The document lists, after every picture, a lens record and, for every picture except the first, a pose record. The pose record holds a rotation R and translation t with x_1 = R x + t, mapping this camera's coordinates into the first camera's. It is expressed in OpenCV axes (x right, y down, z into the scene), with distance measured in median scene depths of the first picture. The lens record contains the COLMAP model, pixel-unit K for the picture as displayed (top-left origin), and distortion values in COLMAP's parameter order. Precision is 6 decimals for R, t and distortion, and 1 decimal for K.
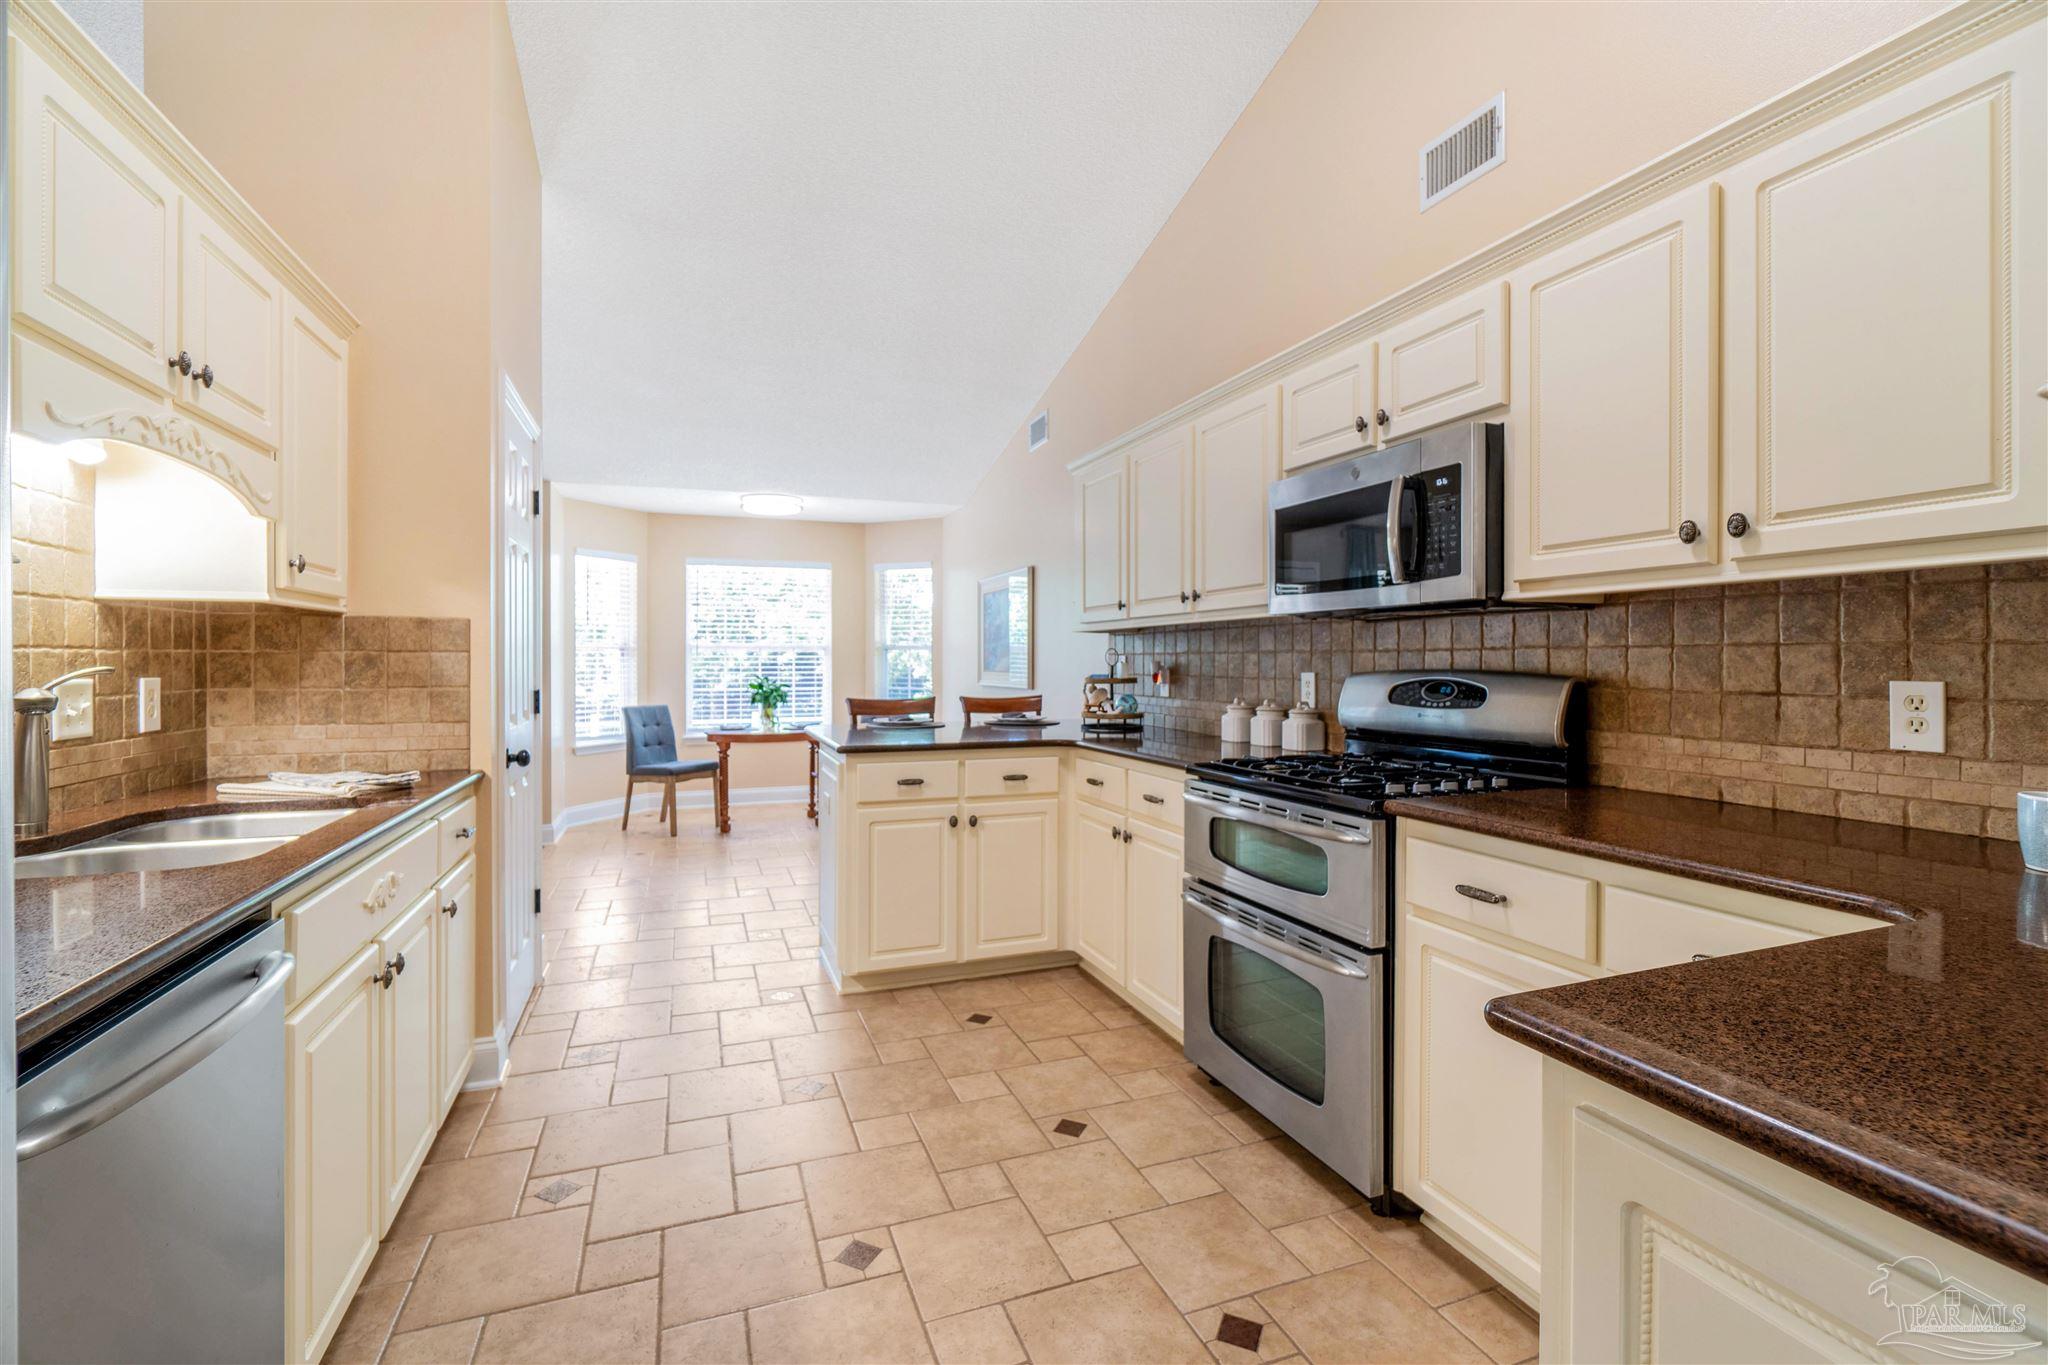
lens RADIAL K [[886.6, 0, 1002.6], [0, 886.6, 679.7], [0, 0, 1]] dist [0.000414, 0.000120]
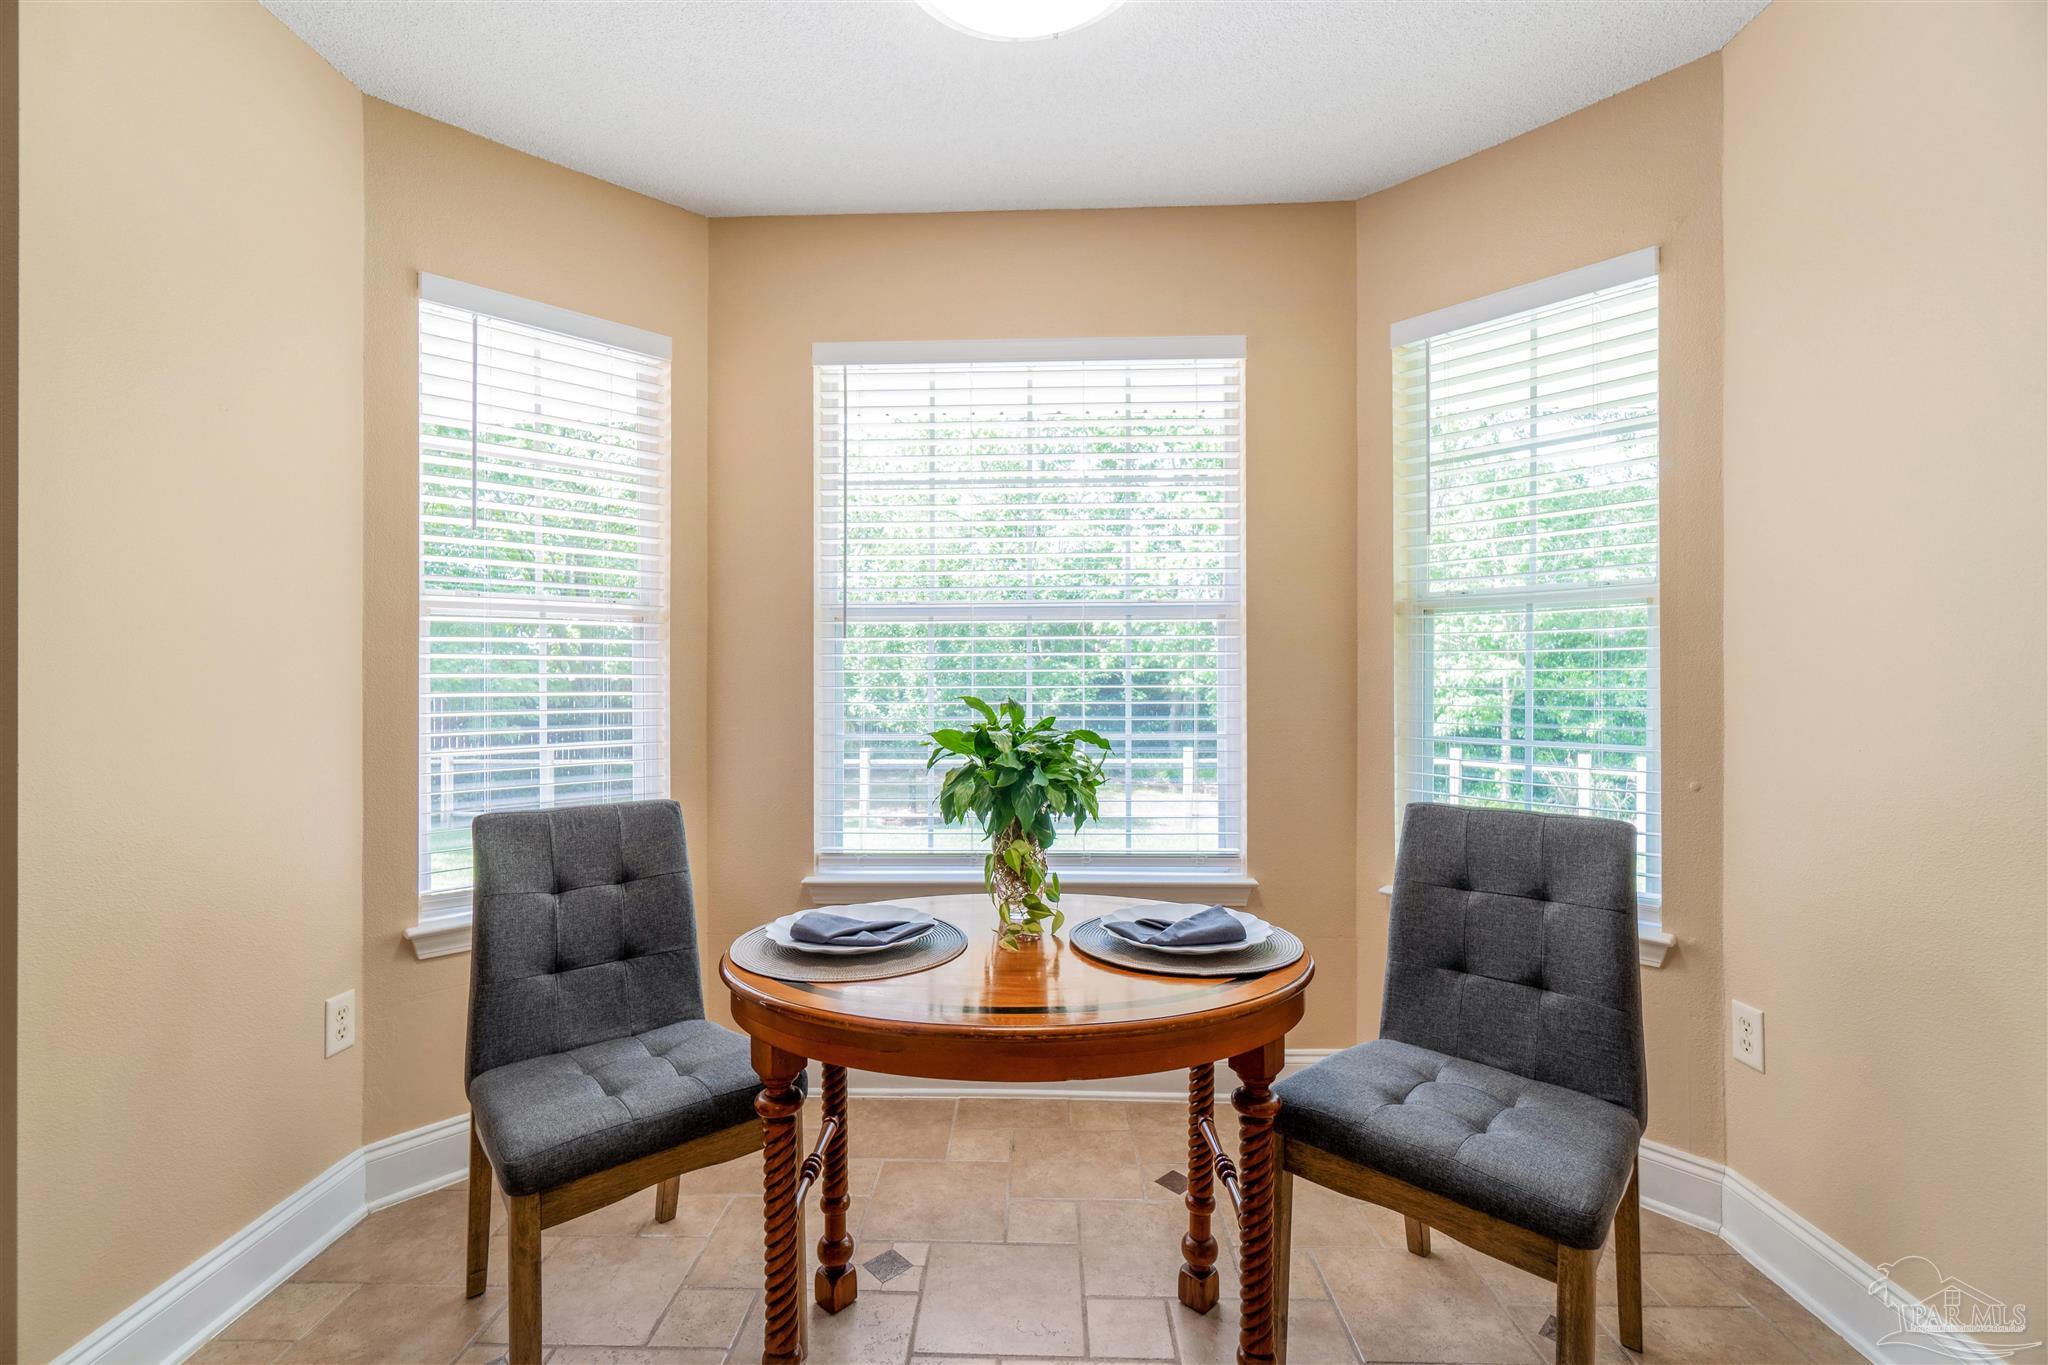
lens RADIAL K [[886.6, 0, 1002.6], [0, 886.6, 679.7], [0, 0, 1]] dist [0.000414, 0.000120]
pose [[0.927099, -0.003557, -0.374800, -0.153427], [-0.001831, 0.999900, -0.014018, -0.004907], [0.374813, 0.013682, 0.927000, 0.665668]]
